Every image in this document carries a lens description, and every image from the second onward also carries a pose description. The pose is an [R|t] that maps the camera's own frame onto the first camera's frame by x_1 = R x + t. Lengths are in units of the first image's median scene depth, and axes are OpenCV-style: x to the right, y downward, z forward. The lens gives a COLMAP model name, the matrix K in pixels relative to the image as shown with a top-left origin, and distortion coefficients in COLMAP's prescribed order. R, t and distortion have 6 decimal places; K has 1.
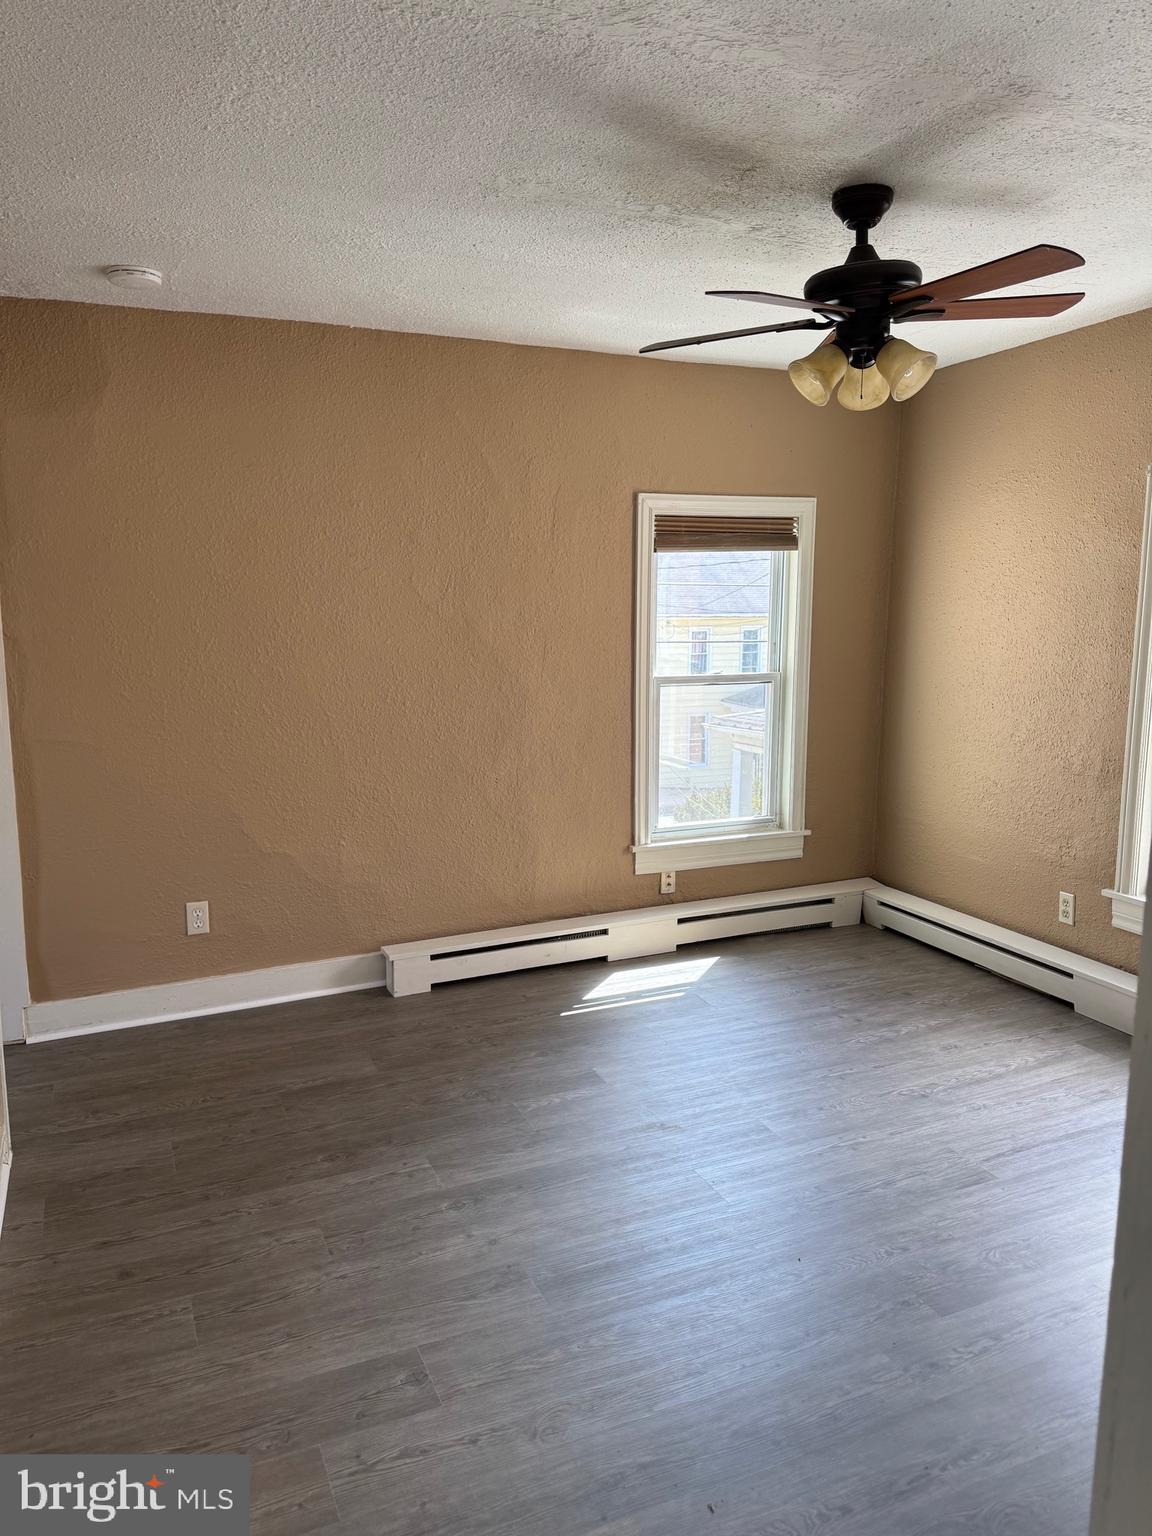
lens RADIAL K [[1101.9, 0, 581.1], [0, 1101.9, 766.8], [0, 0, 1]] dist [0.012109, -0.006911]
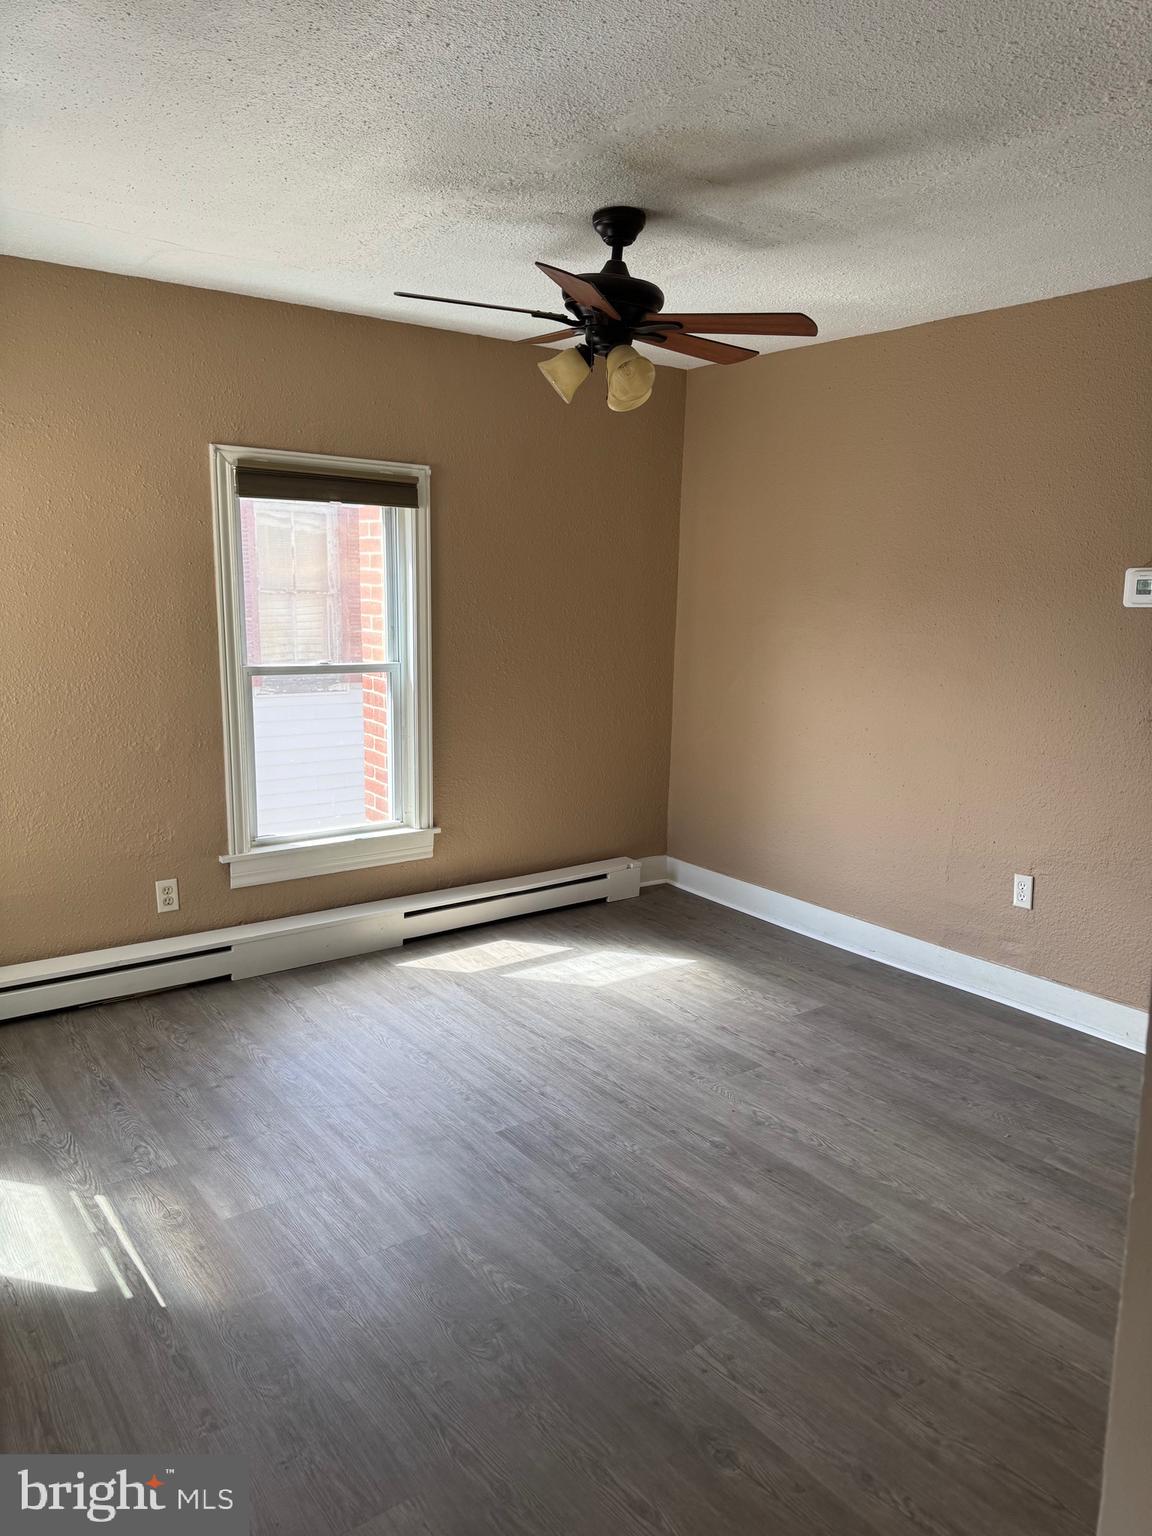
lens RADIAL K [[1101.9, 0, 580.3], [0, 1101.9, 772.7], [0, 0, 1]] dist [0.012109, -0.006911]
pose [[-0.229854, -0.171395, 0.958014, -0.678411], [0.141181, 0.968086, 0.207070, -0.154005], [-0.962930, 0.182849, -0.198321, 1.028472]]
